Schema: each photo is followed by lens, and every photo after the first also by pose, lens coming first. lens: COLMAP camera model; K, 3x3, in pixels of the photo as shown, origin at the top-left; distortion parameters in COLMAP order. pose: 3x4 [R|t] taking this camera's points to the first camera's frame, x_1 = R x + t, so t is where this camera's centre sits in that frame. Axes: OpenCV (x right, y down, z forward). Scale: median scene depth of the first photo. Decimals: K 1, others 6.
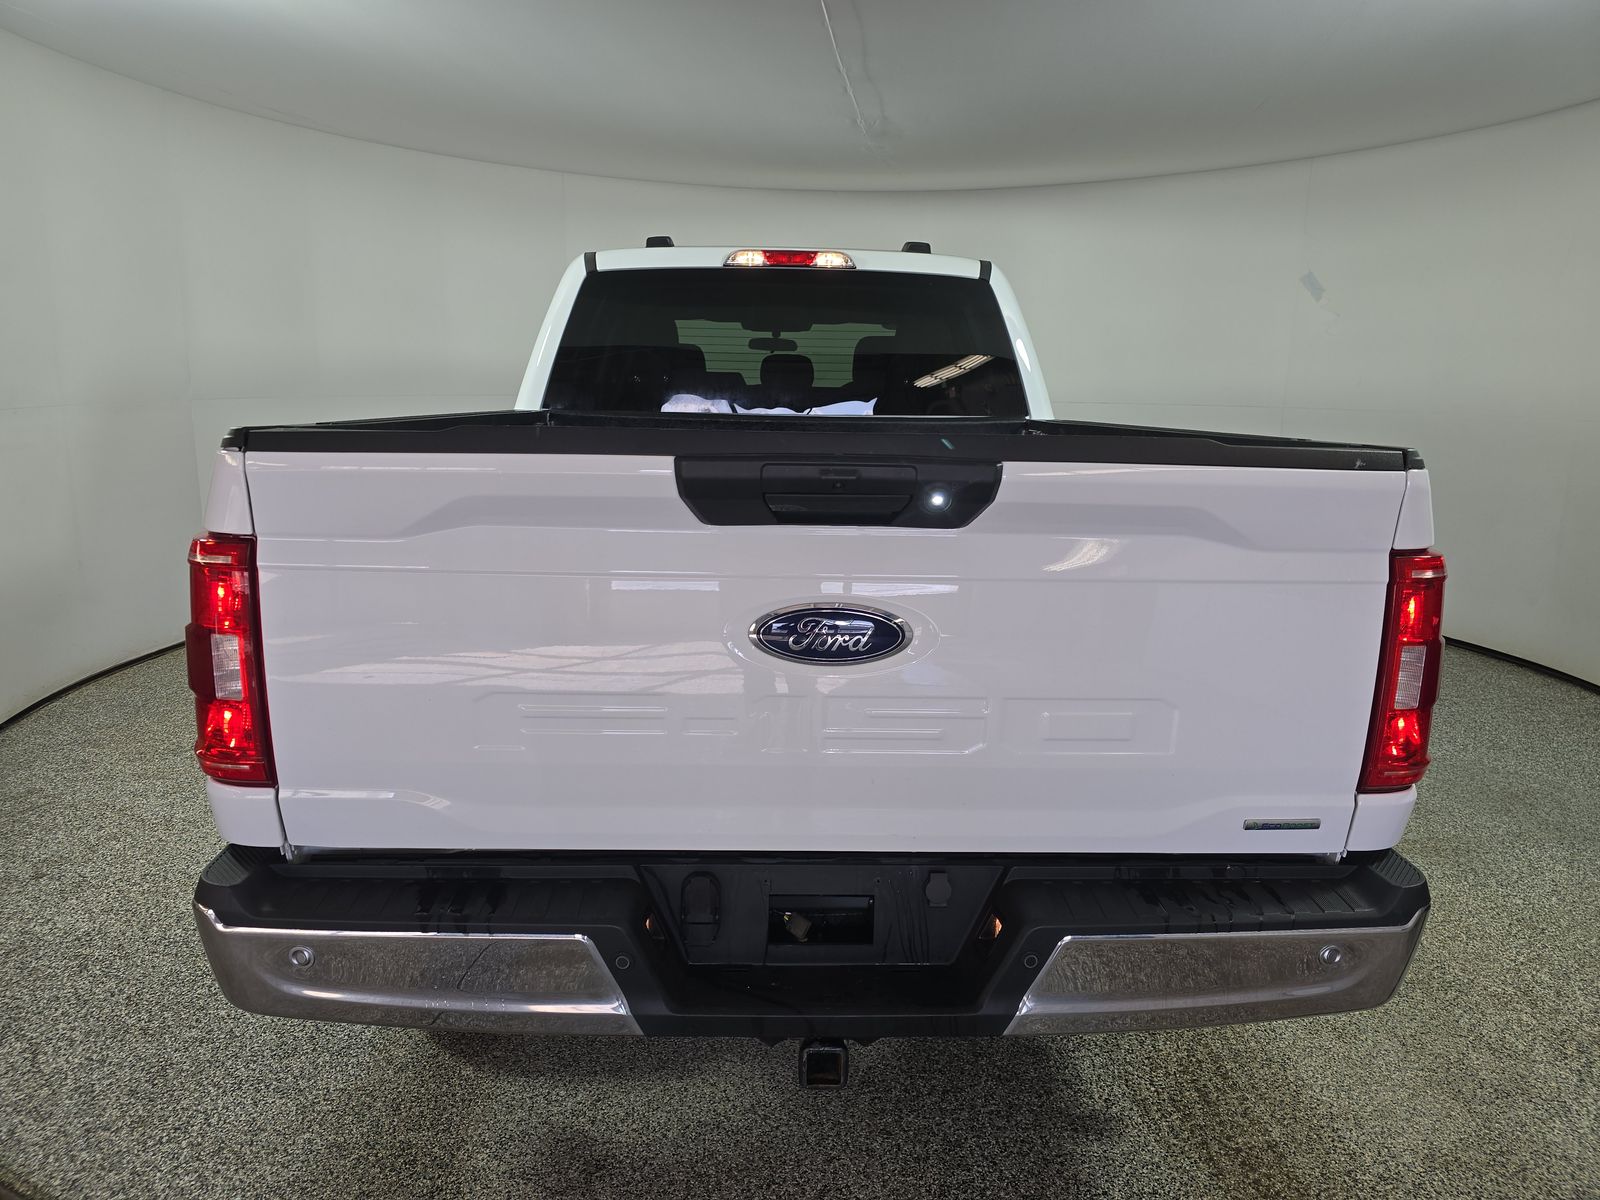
lens RADIAL K [[1122.1, 0, 790.9], [0, 1122.1, 607.0], [0, 0, 1]] dist [0.062830, -0.076046]
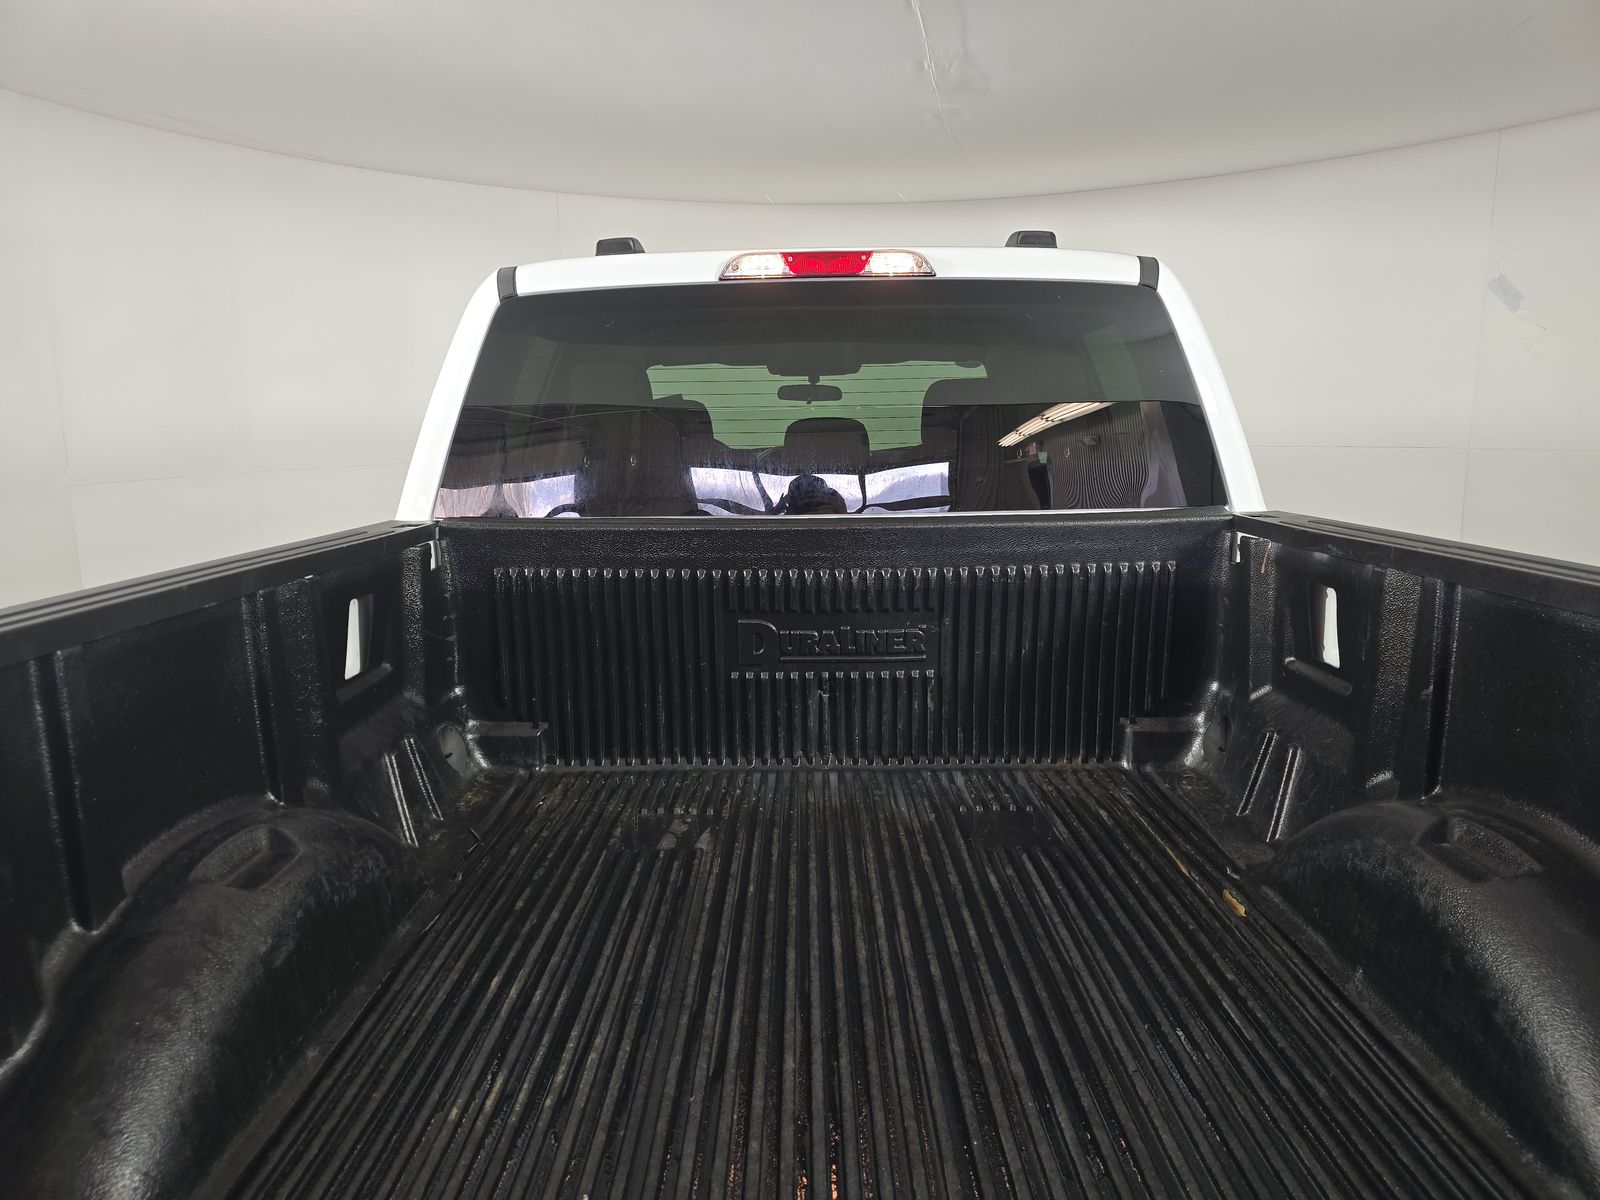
lens RADIAL K [[1122.1, 0, 790.9], [0, 1122.1, 607.0], [0, 0, 1]] dist [0.062830, -0.076046]
pose [[0.998674, -0.024153, -0.045457, 0.002873], [0.022788, 0.999280, -0.030330, -0.102348], [0.046157, 0.029254, 0.998506, 0.383634]]
